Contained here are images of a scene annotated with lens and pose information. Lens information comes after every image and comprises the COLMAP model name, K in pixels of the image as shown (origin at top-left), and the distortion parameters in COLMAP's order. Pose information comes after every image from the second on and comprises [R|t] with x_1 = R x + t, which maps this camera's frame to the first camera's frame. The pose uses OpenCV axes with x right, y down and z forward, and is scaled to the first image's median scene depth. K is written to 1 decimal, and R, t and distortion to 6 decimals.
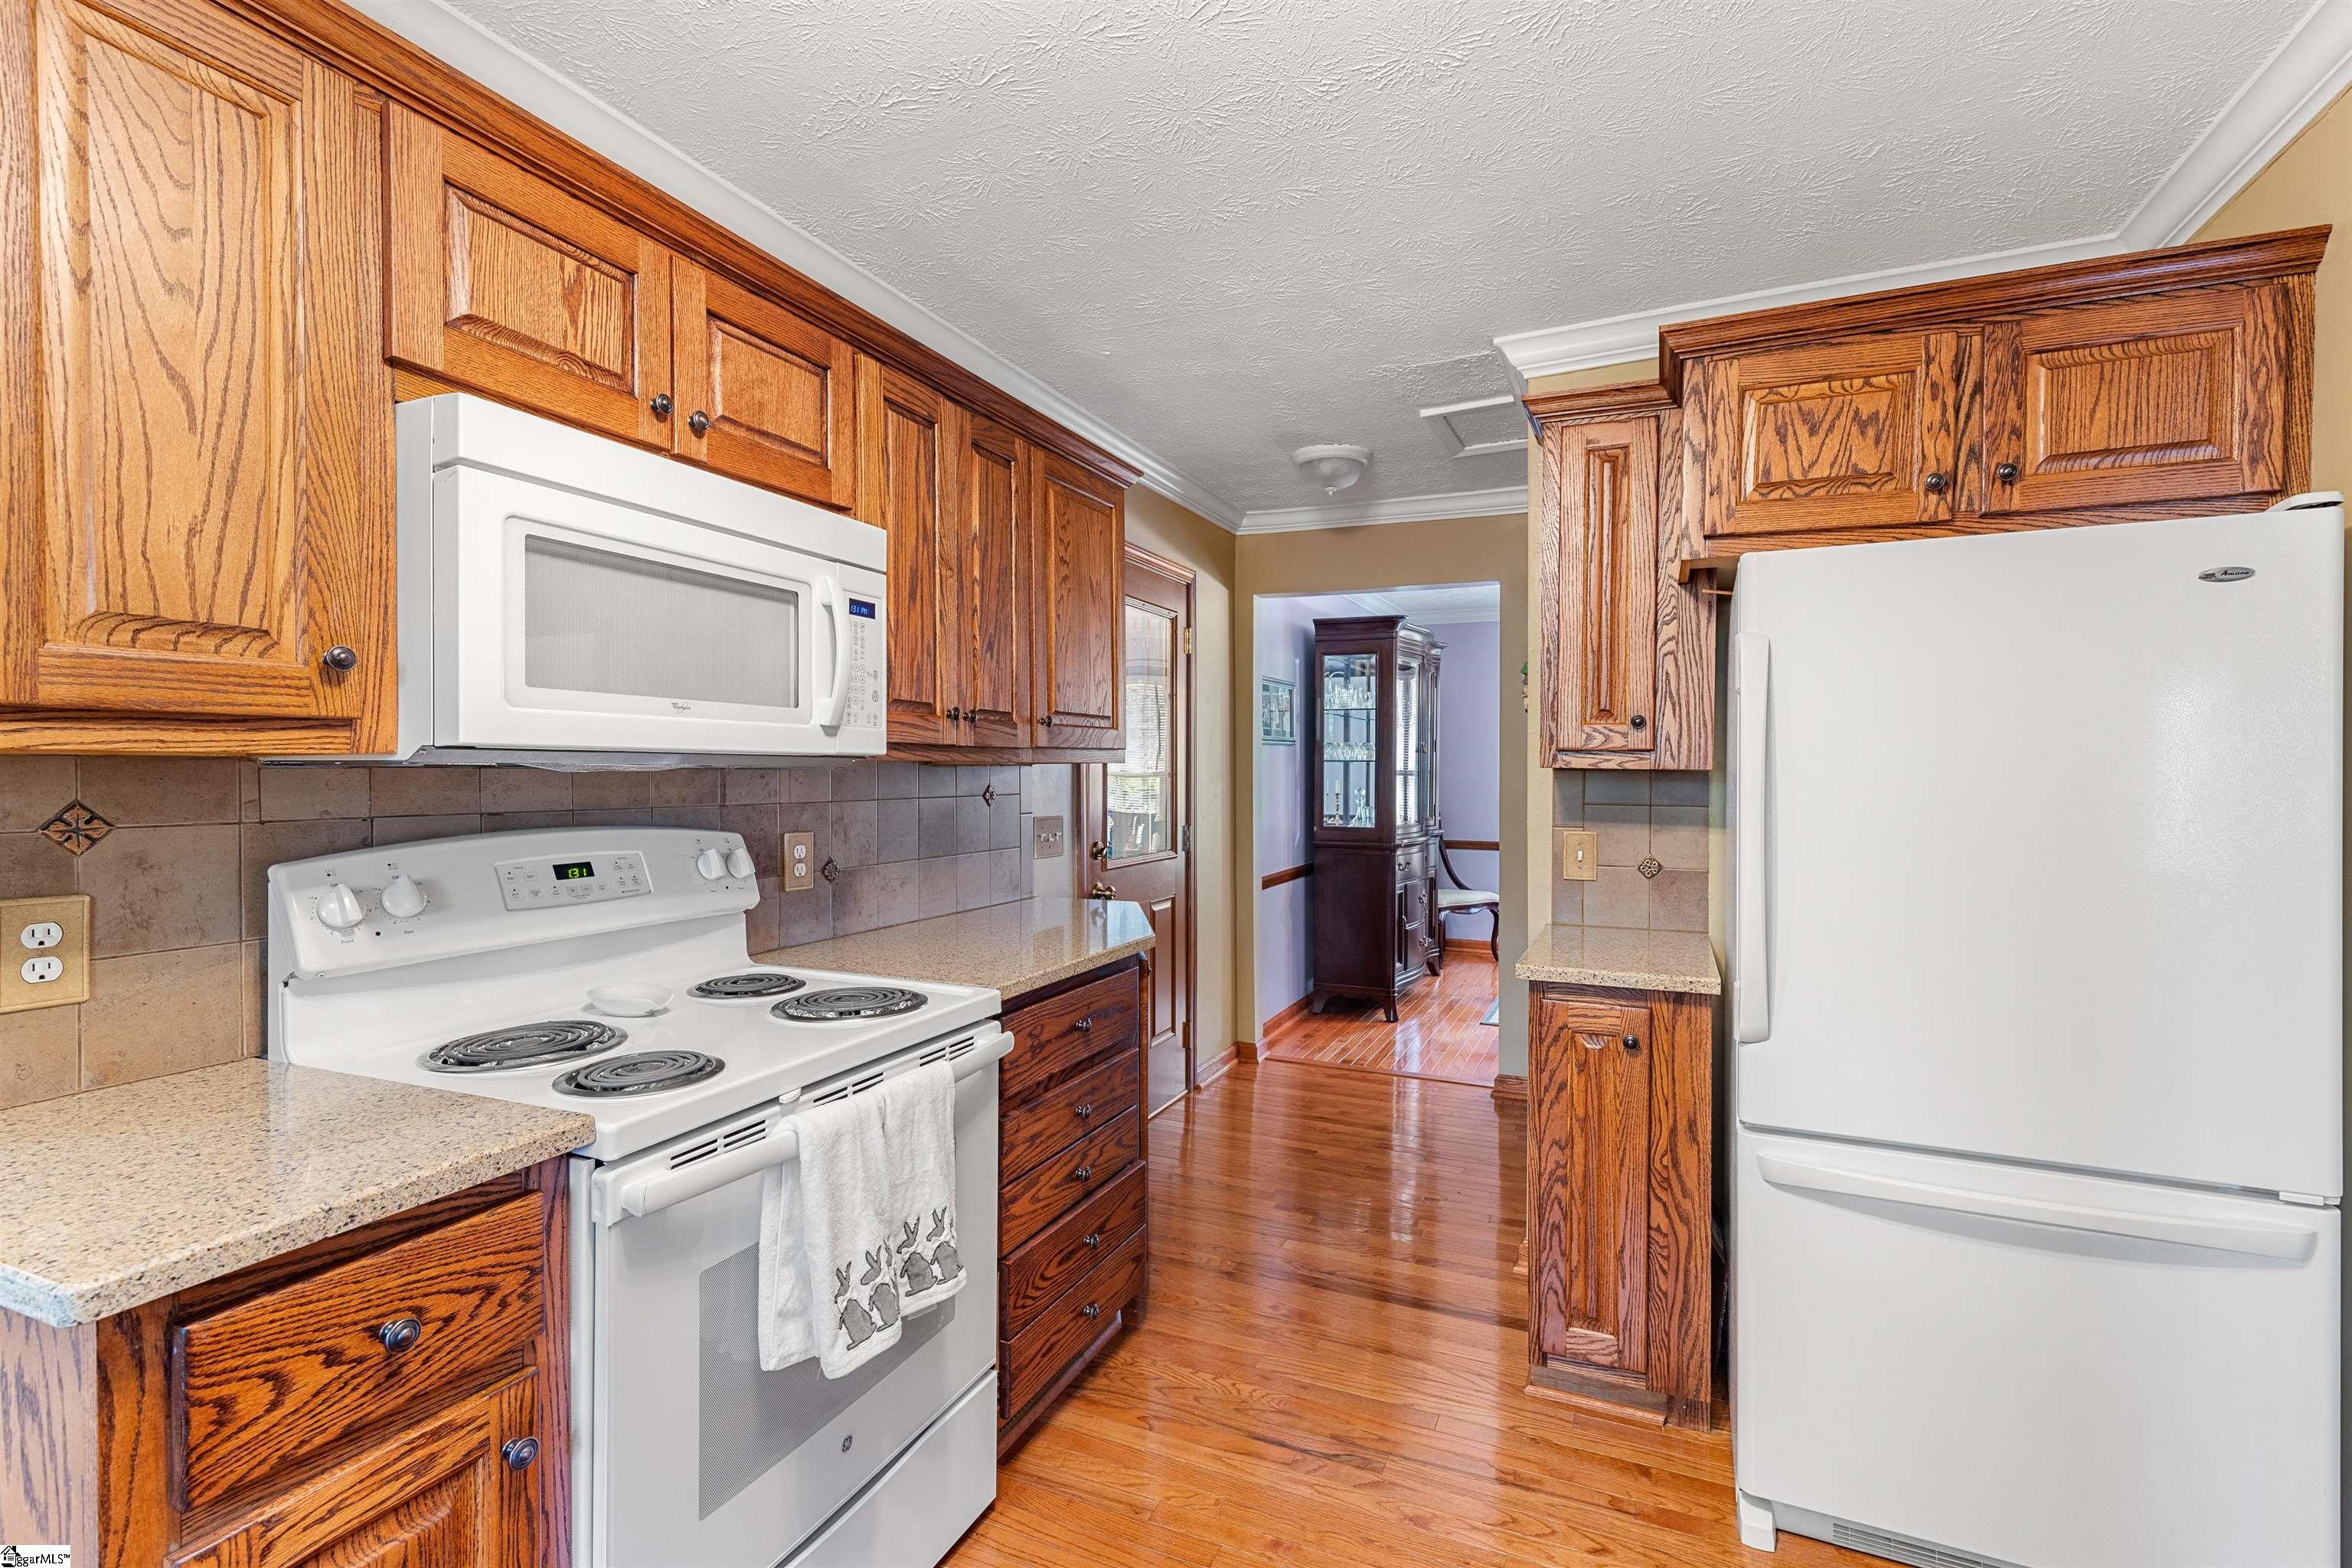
lens RADIAL K [[1051.6, 0, 1198.1], [0, 1051.6, 780.7], [0, 0, 1]] dist [0.000820, -0.000007]
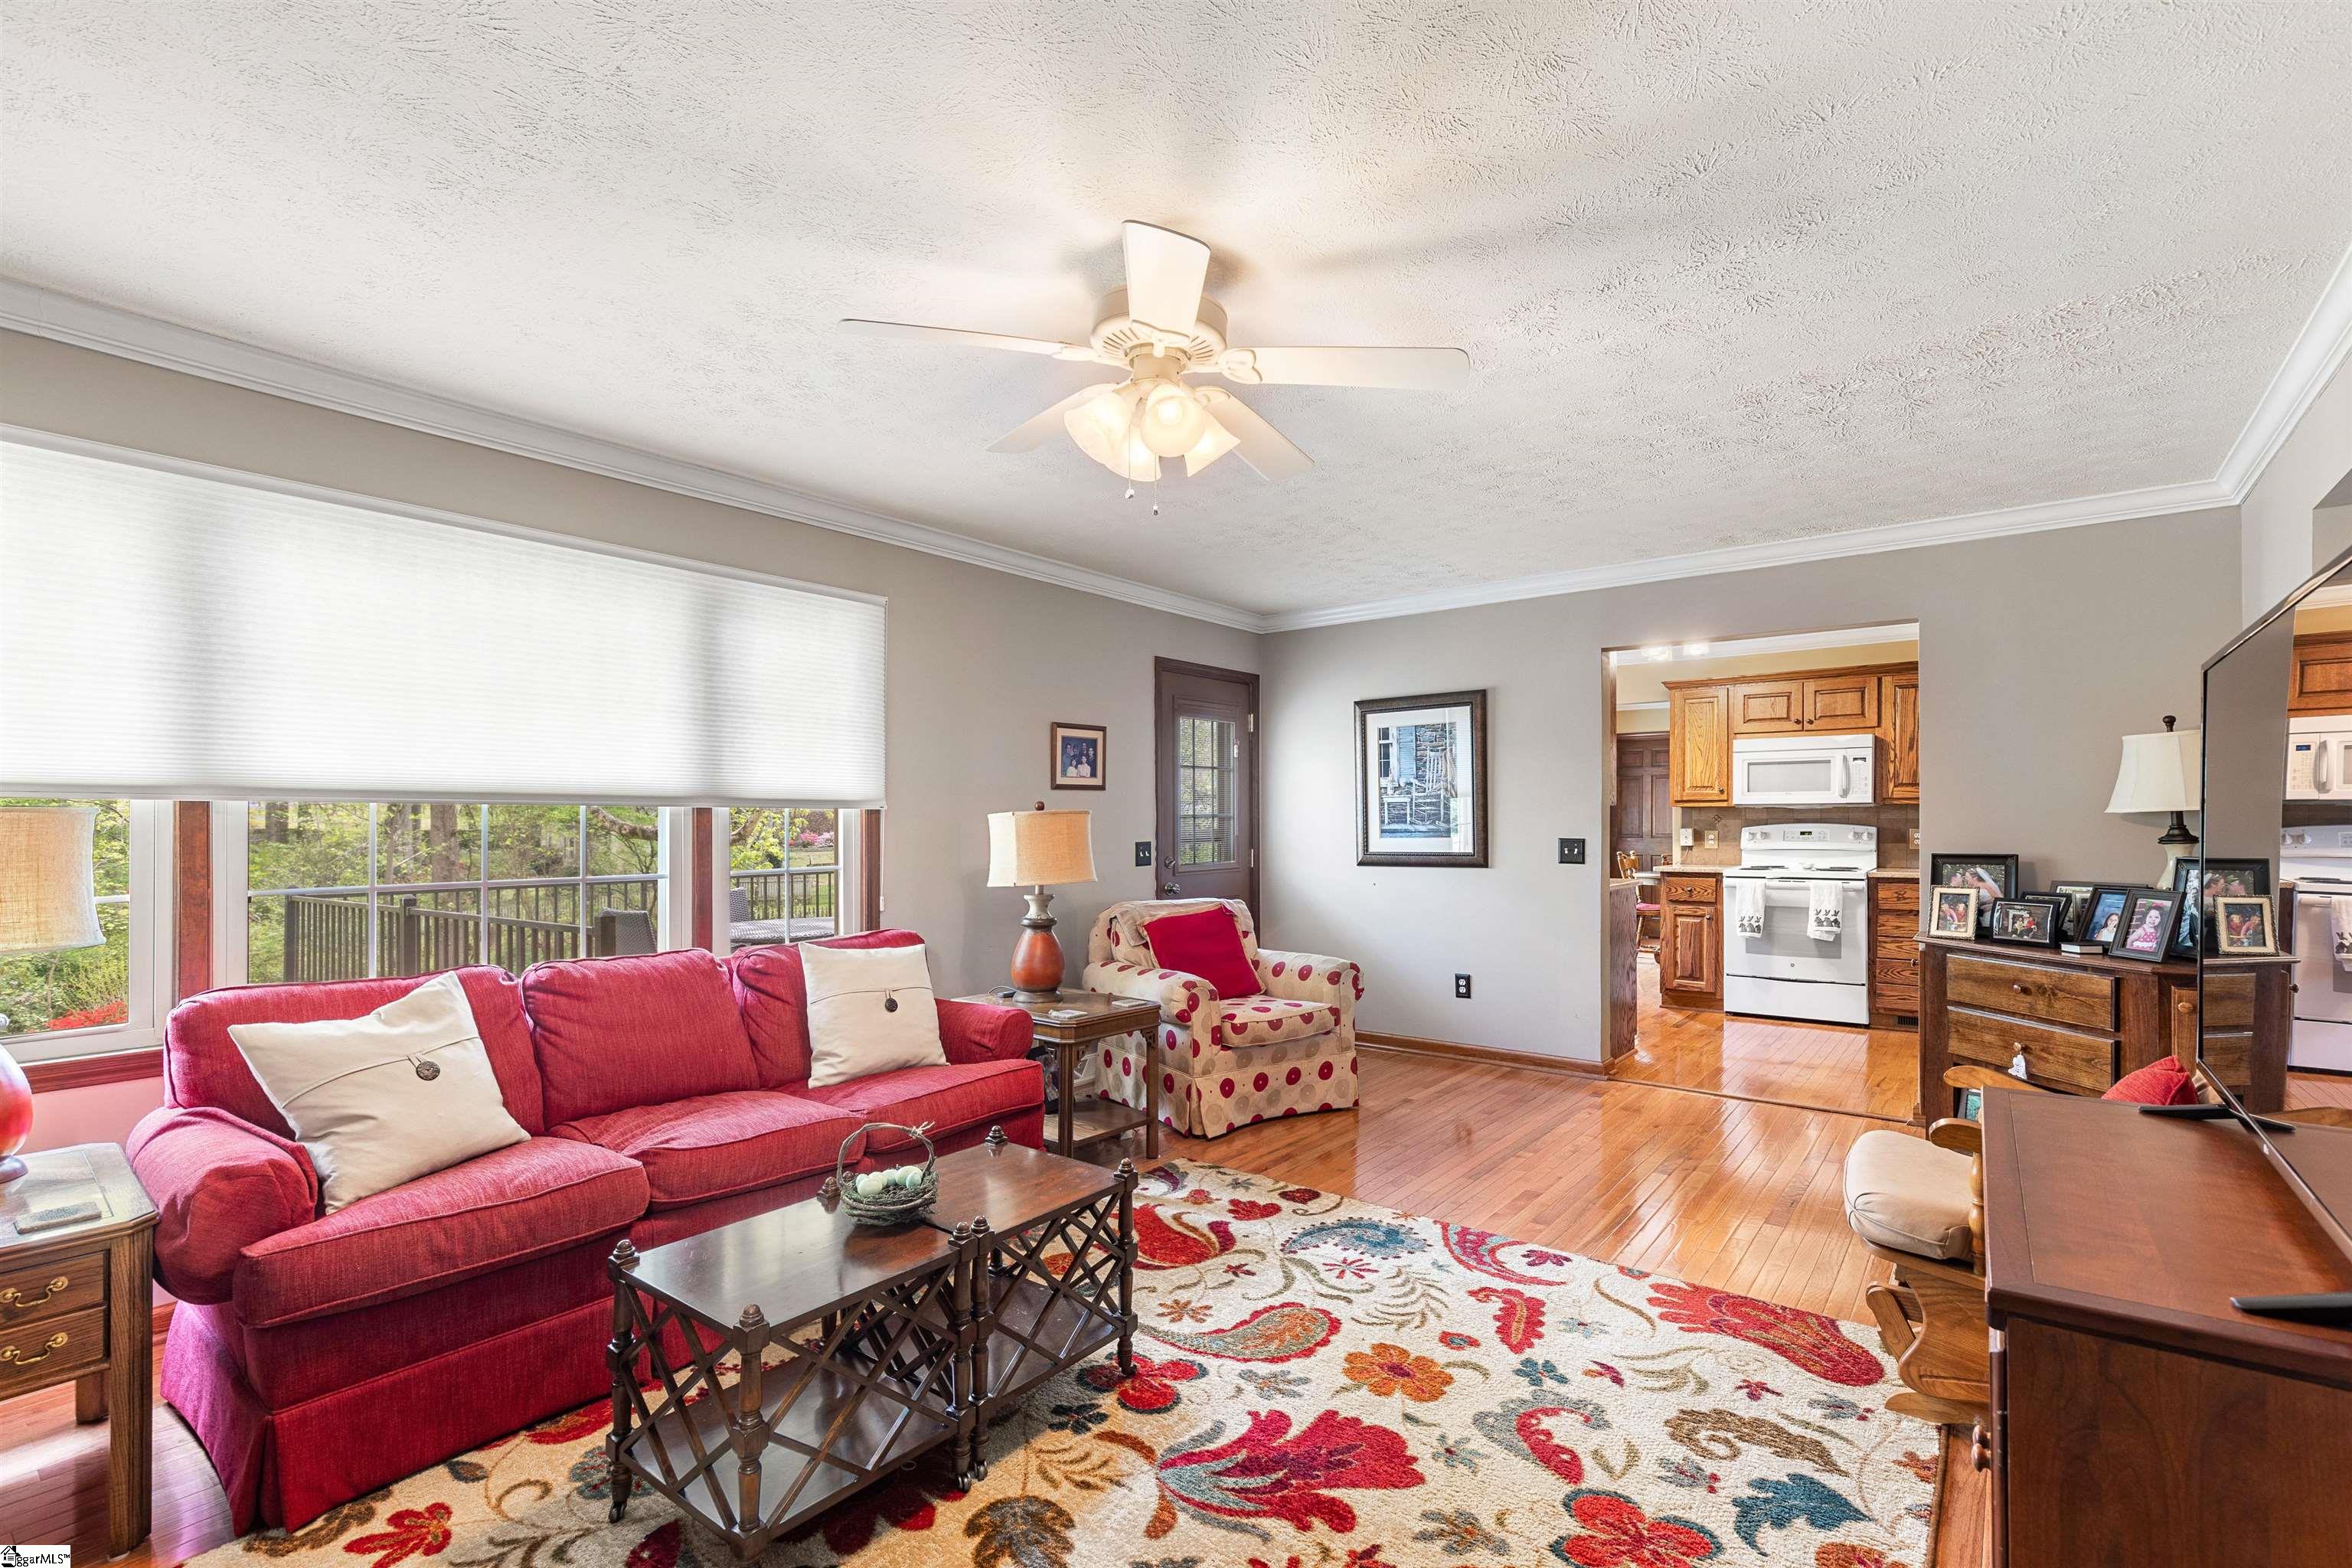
lens RADIAL K [[1053.2, 0, 1199.0], [0, 1053.2, 838.3], [0, 0, 1]] dist [0.001012, 0.000085]
pose [[-0.245377, 0.017495, -0.969270, 5.078711], [-0.003038, 0.999818, 0.018815, 0.047281], [0.969423, 0.007561, -0.245279, -0.338481]]
